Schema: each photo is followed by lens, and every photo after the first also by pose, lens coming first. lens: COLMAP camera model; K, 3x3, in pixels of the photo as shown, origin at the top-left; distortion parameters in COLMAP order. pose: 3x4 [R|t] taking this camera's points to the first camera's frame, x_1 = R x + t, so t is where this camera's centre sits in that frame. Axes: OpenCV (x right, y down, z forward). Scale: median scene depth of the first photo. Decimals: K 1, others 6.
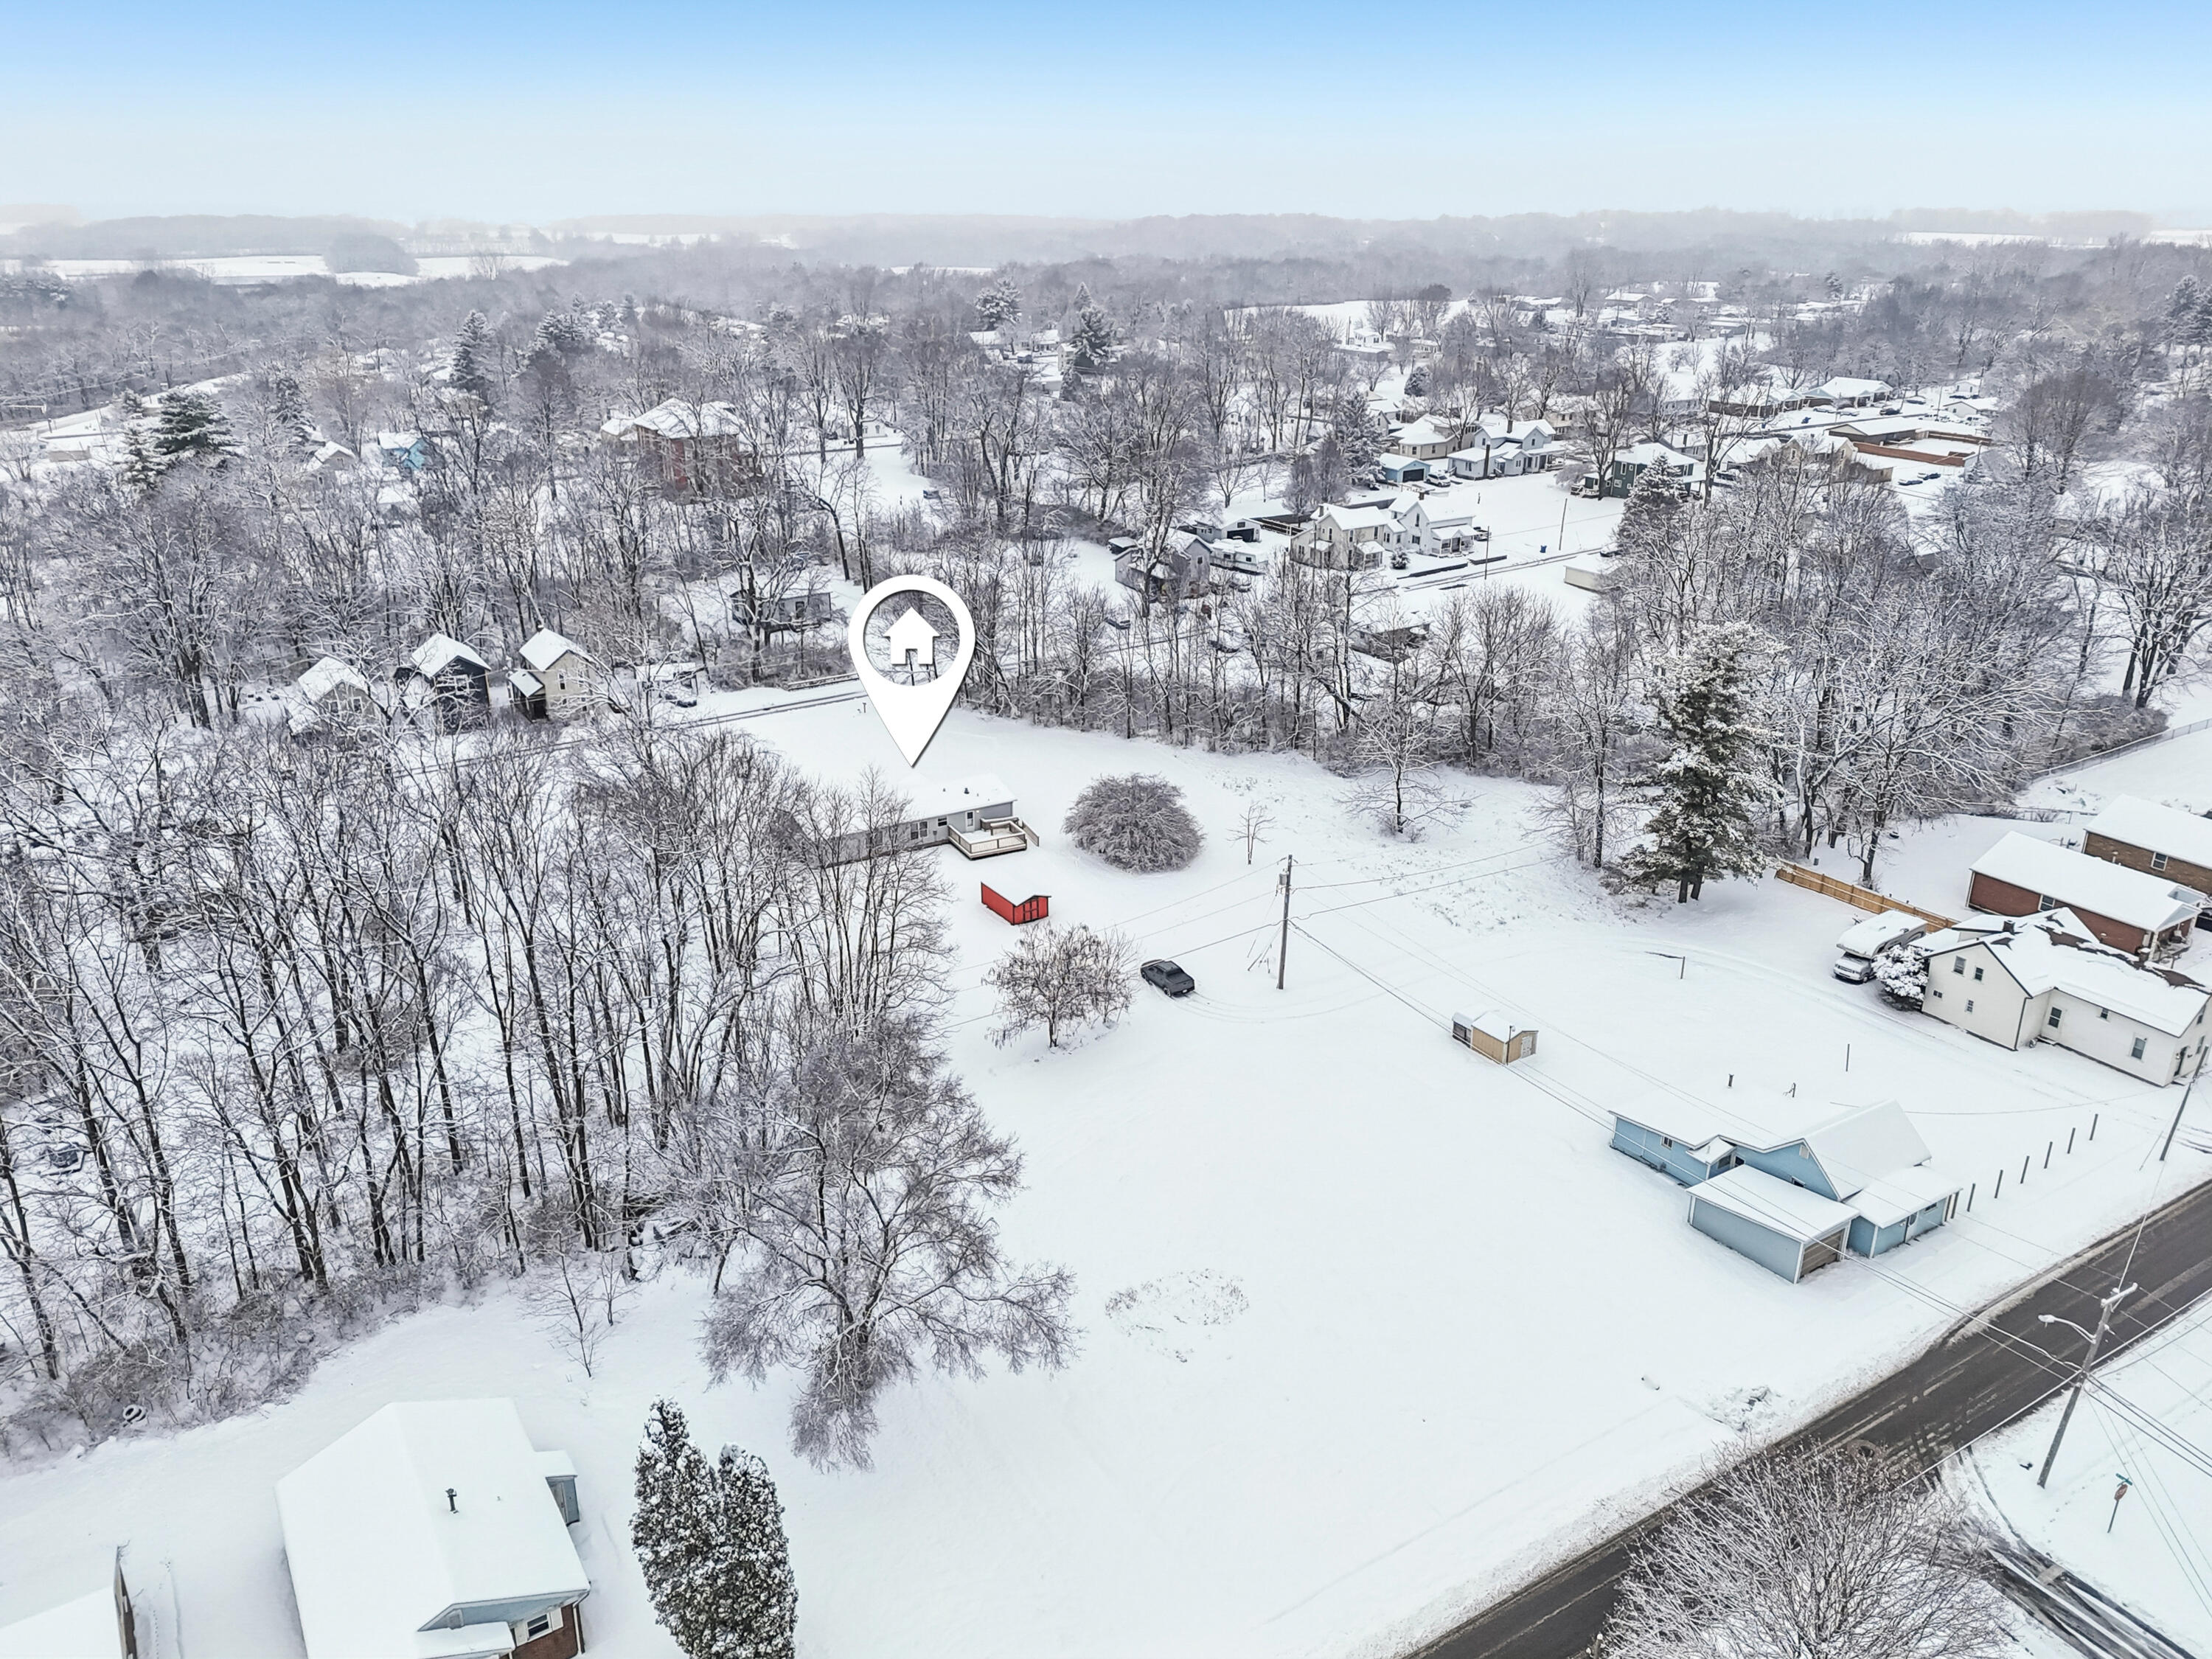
lens RADIAL K [[1579.0, 0, 1099.0], [0, 1579.0, 871.6], [0, 0, 1]] dist [0.082784, -0.085972]
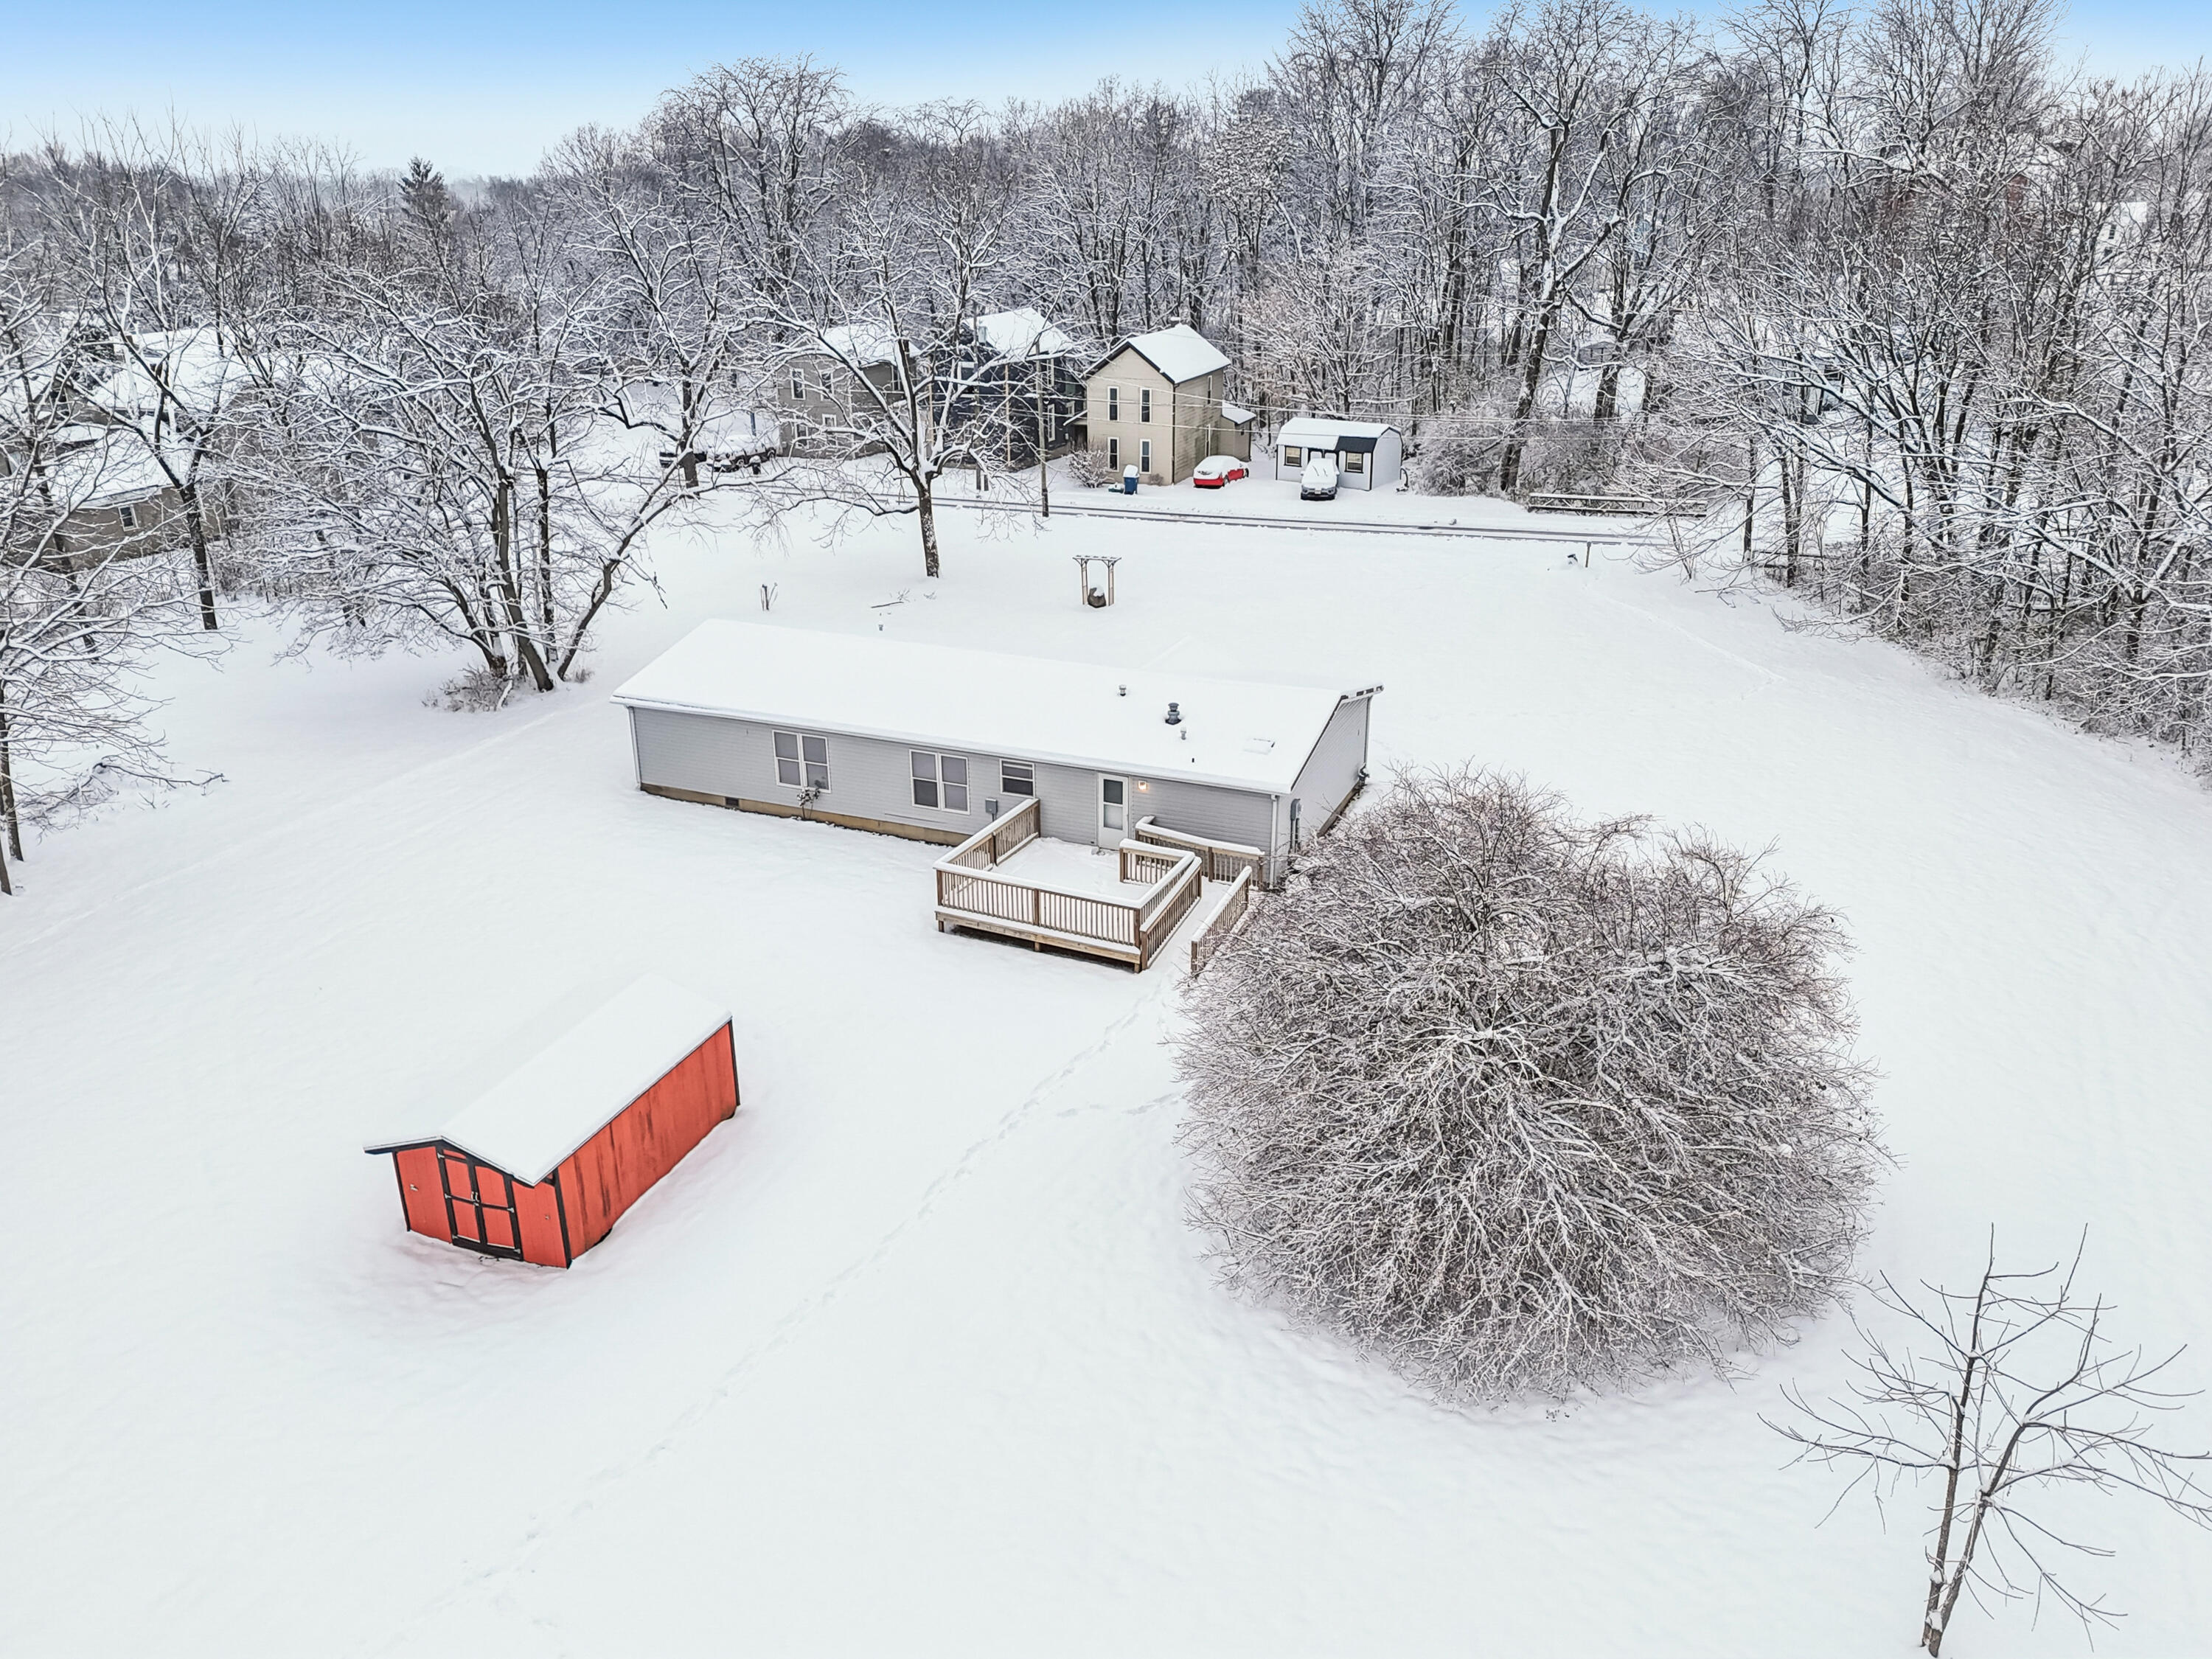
lens RADIAL K [[1593.2, 0, 1111.2], [0, 1593.2, 819.9], [0, 0, 1]] dist [0.072439, -0.076099]
pose [[0.574630, 0.290382, -0.765165, 0.113705], [-0.314211, 0.941564, 0.121357, -0.055199], [0.755692, 0.170688, 0.632293, 0.703629]]
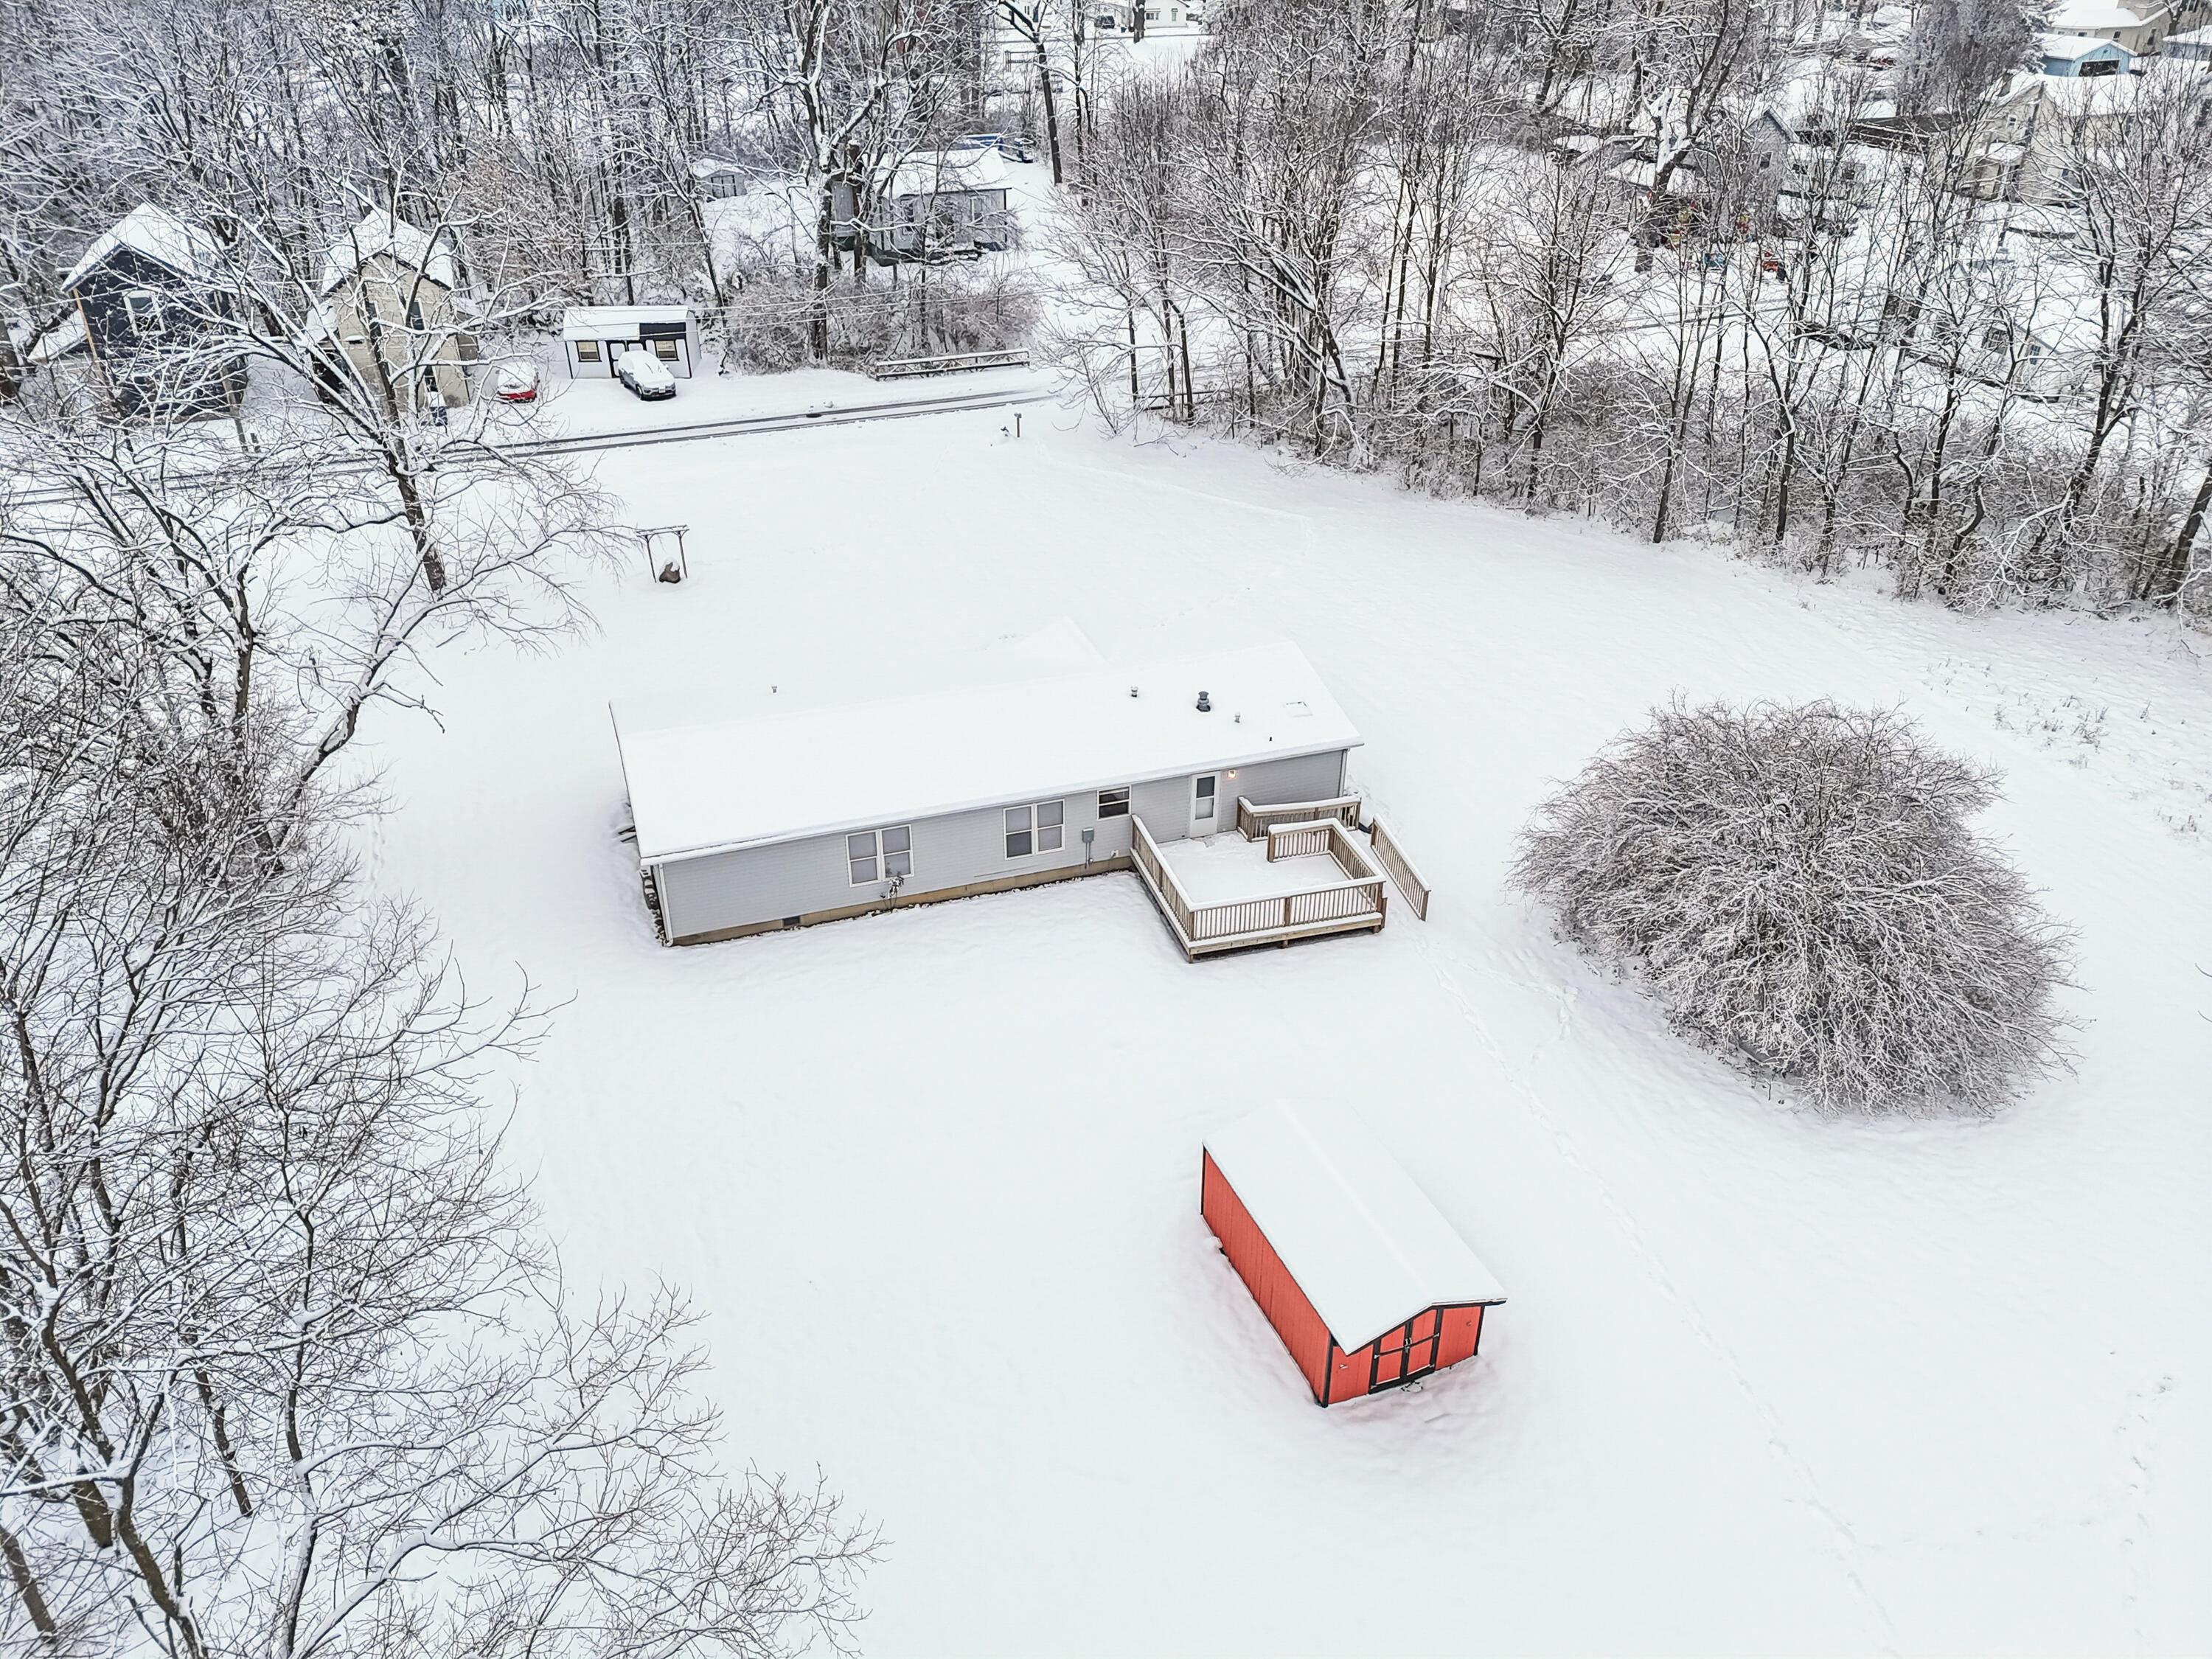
lens RADIAL K [[1540.8, 0, 1117.1], [0, 1540.8, 831.1], [0, 0, 1]] dist [0.073243, -0.081855]
pose [[0.981376, 0.102671, -0.162357, -0.041724], [-0.079614, 0.986566, 0.142653, -0.058458], [0.174823, -0.127070, 0.976366, 0.599026]]
